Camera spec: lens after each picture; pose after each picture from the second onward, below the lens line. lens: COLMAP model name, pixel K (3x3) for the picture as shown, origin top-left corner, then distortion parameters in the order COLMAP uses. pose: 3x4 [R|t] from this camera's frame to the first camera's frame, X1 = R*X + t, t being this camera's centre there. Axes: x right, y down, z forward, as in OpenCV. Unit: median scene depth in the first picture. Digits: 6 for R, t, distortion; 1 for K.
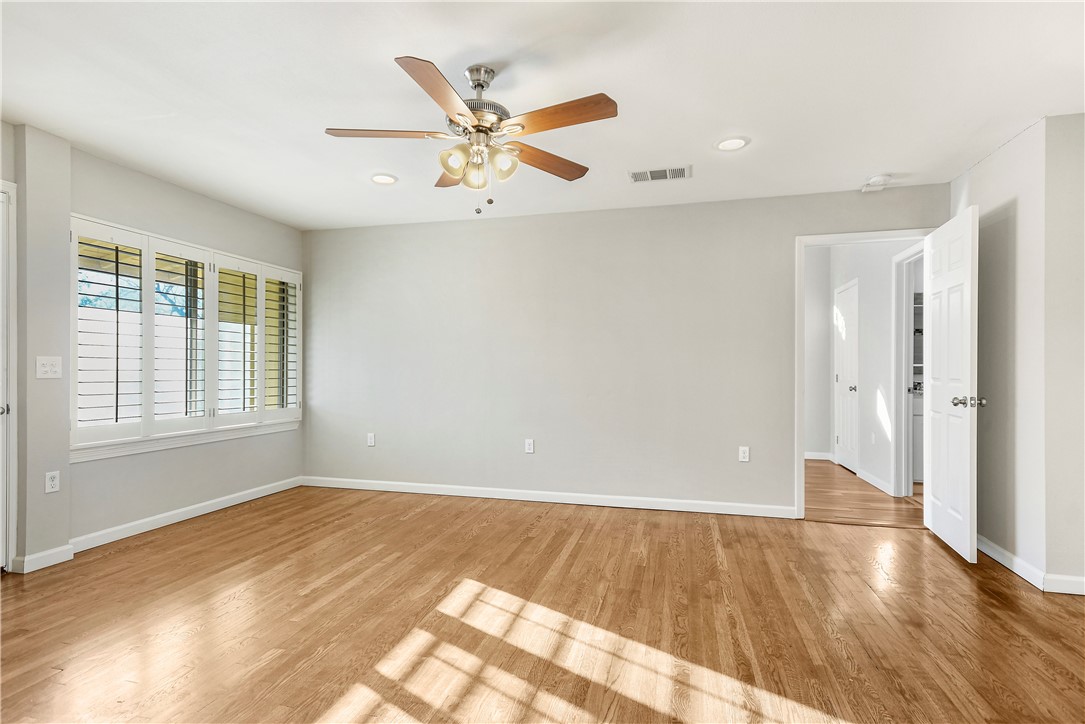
lens RADIAL K [[545.0, 0, 545.6], [0, 545.0, 365.3], [0, 0, 1]] dist [0.007012, 0.000244]
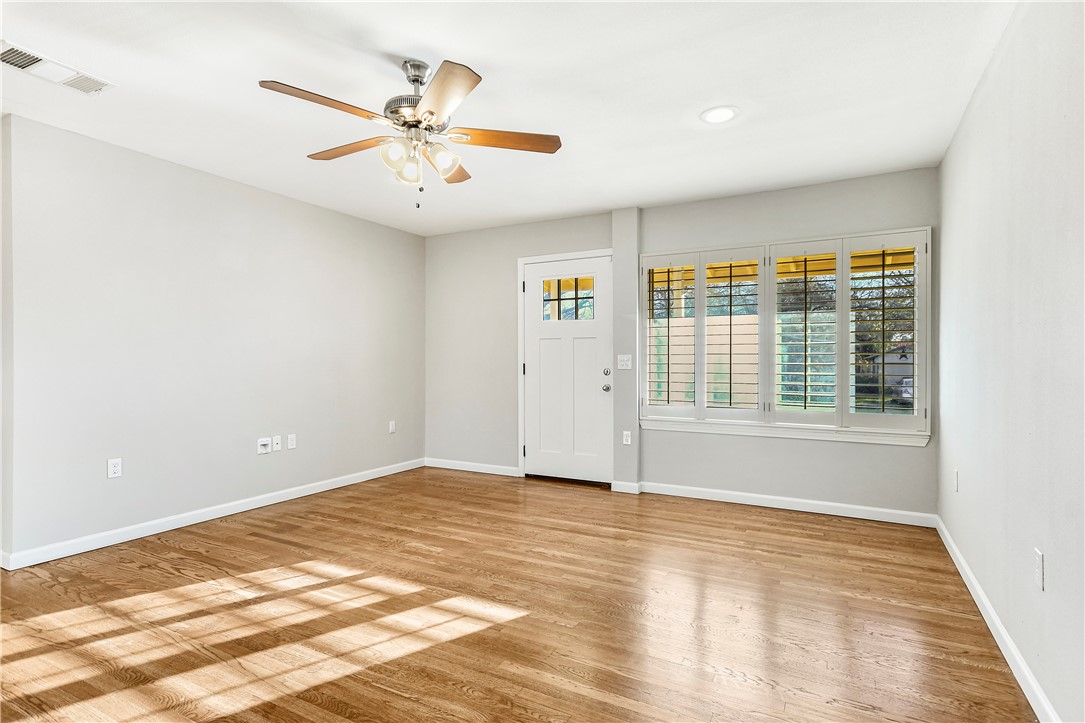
lens RADIAL K [[545.0, 0, 547.8], [0, 545.0, 365.7], [0, 0, 1]] dist [0.007012, 0.000244]
pose [[-0.245045, -0.007045, -0.969486, 0.547340], [0.001946, 0.999968, -0.007758, 0.023076], [0.969510, -0.003787, -0.245023, 1.042541]]
